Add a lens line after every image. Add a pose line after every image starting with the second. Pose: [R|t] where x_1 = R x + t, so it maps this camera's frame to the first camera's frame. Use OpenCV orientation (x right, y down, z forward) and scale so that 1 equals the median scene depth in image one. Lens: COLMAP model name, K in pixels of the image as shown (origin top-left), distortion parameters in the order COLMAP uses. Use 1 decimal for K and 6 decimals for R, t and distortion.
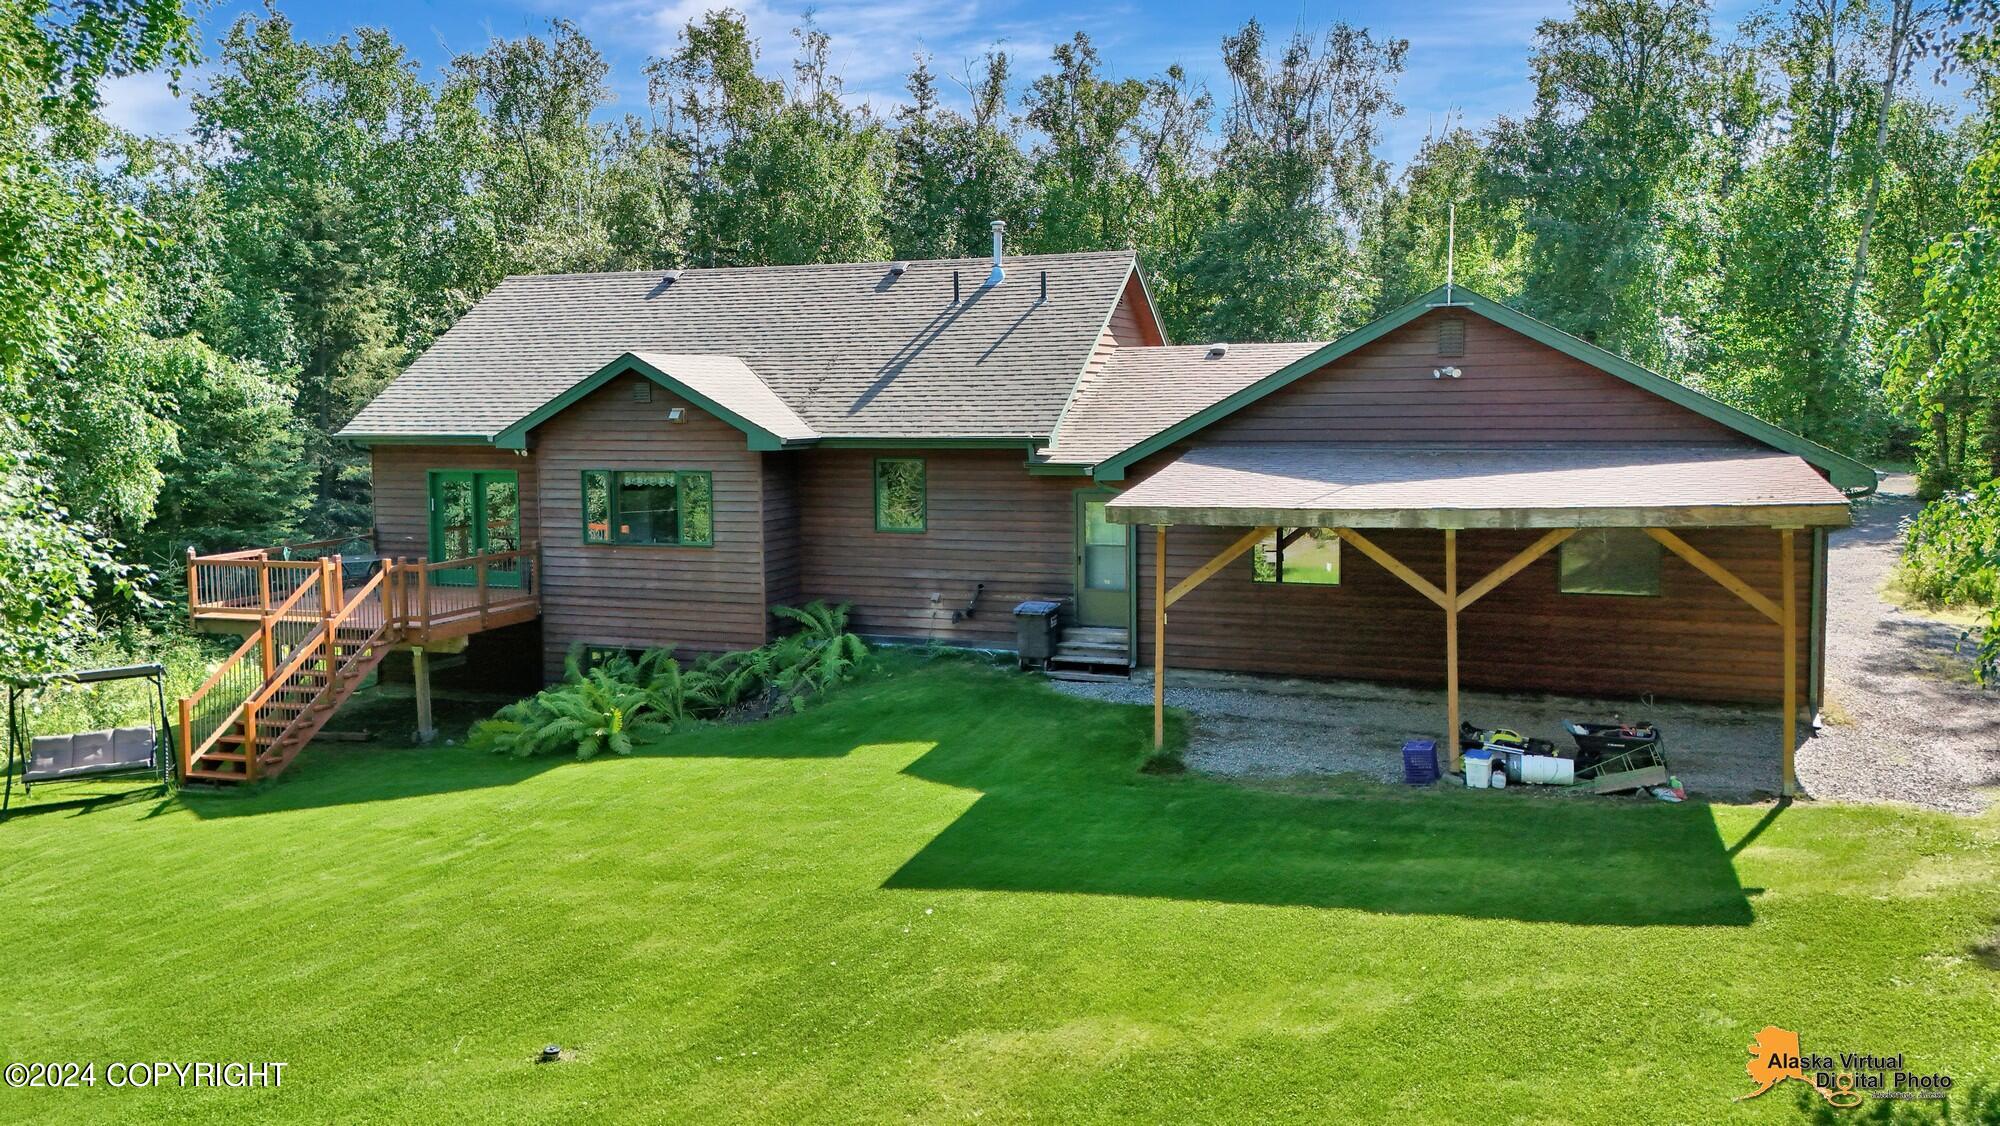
lens RADIAL K [[1499.8, 0, 1000.0], [0, 1499.8, 563.0], [0, 0, 1]] dist [0.100170, -0.121079]
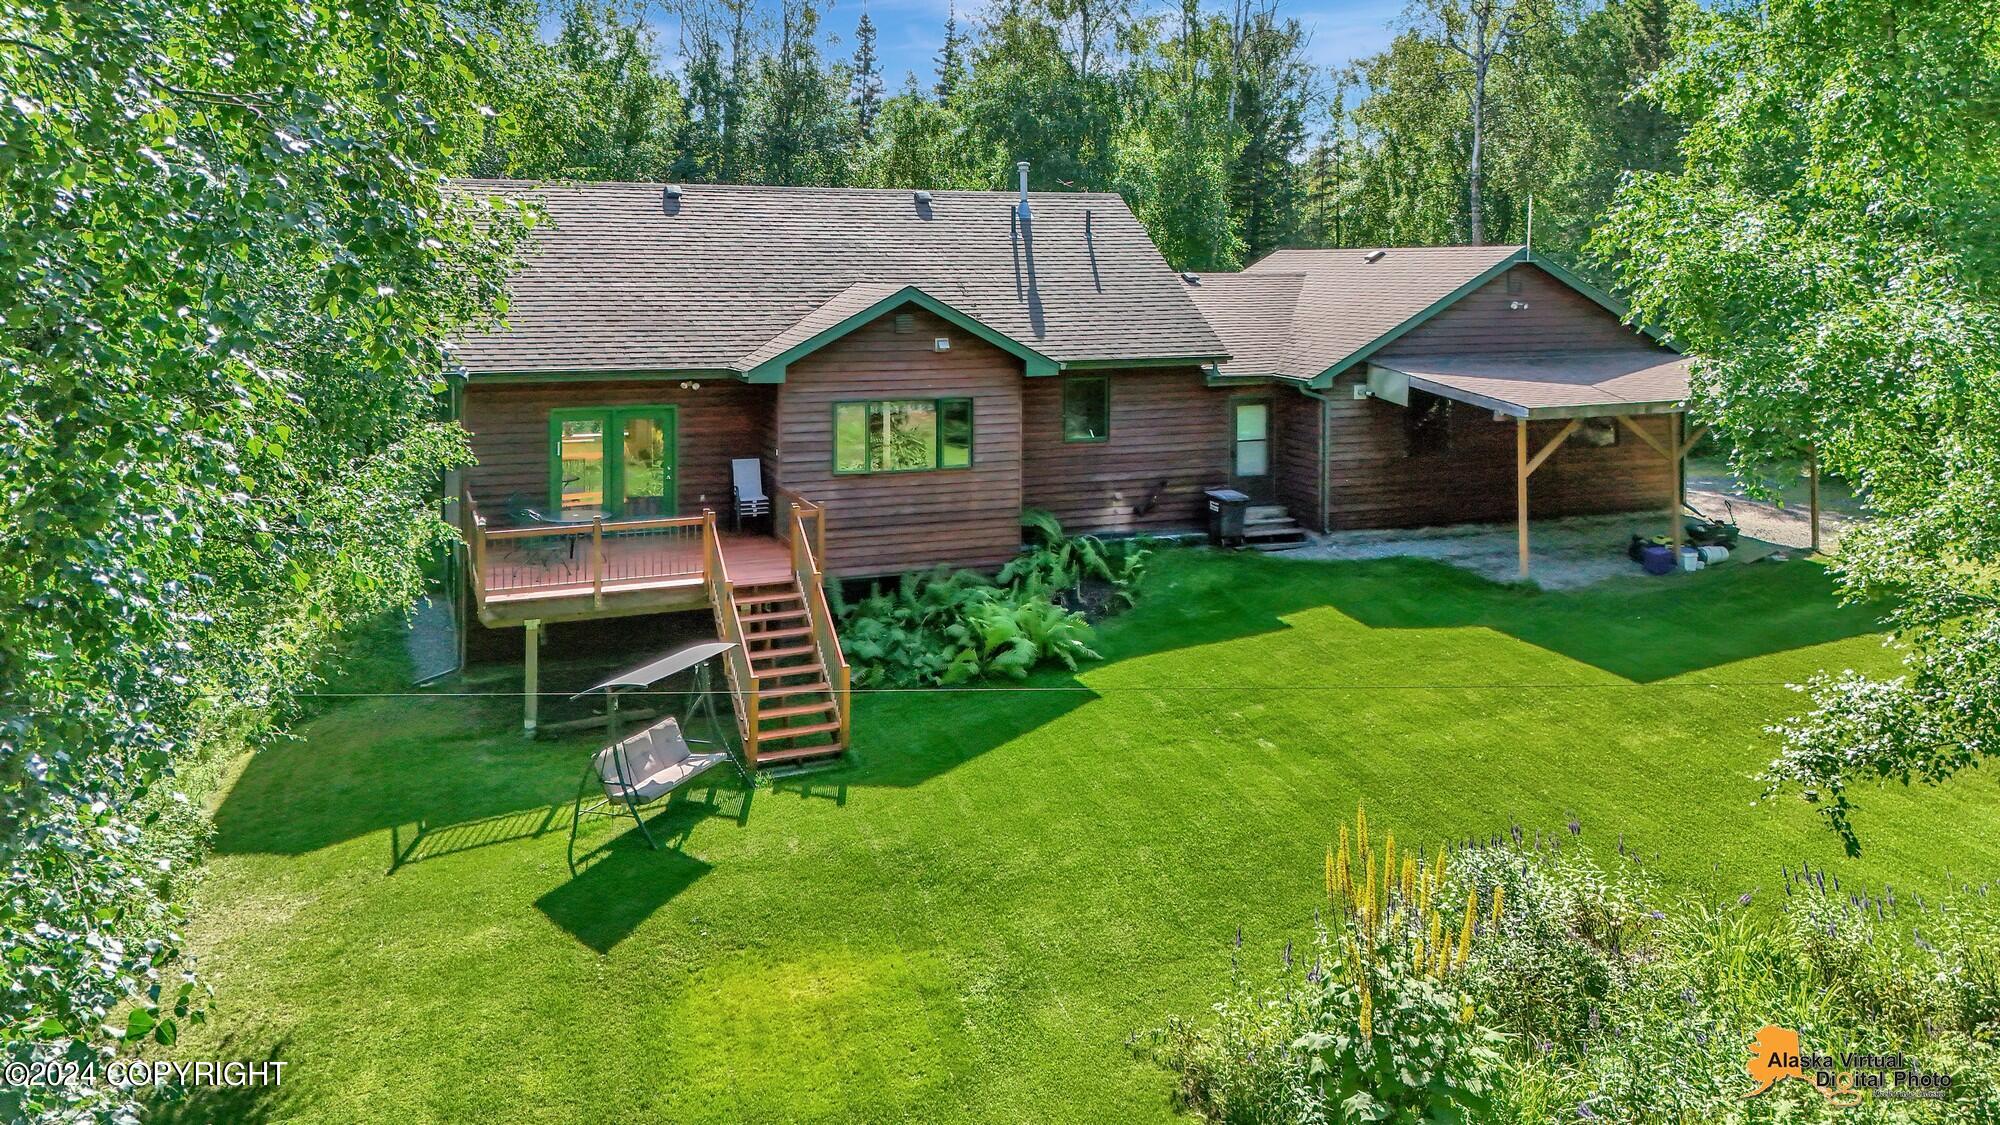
lens RADIAL K [[1499.8, 0, 1000.0], [0, 1499.8, 562.5], [0, 0, 1]] dist [0.100170, -0.121079]
pose [[0.730736, -0.120288, 0.671979, -0.902477], [0.067610, 0.992266, 0.104100, -0.054153], [-0.679304, -0.030637, 0.733217, 0.204622]]
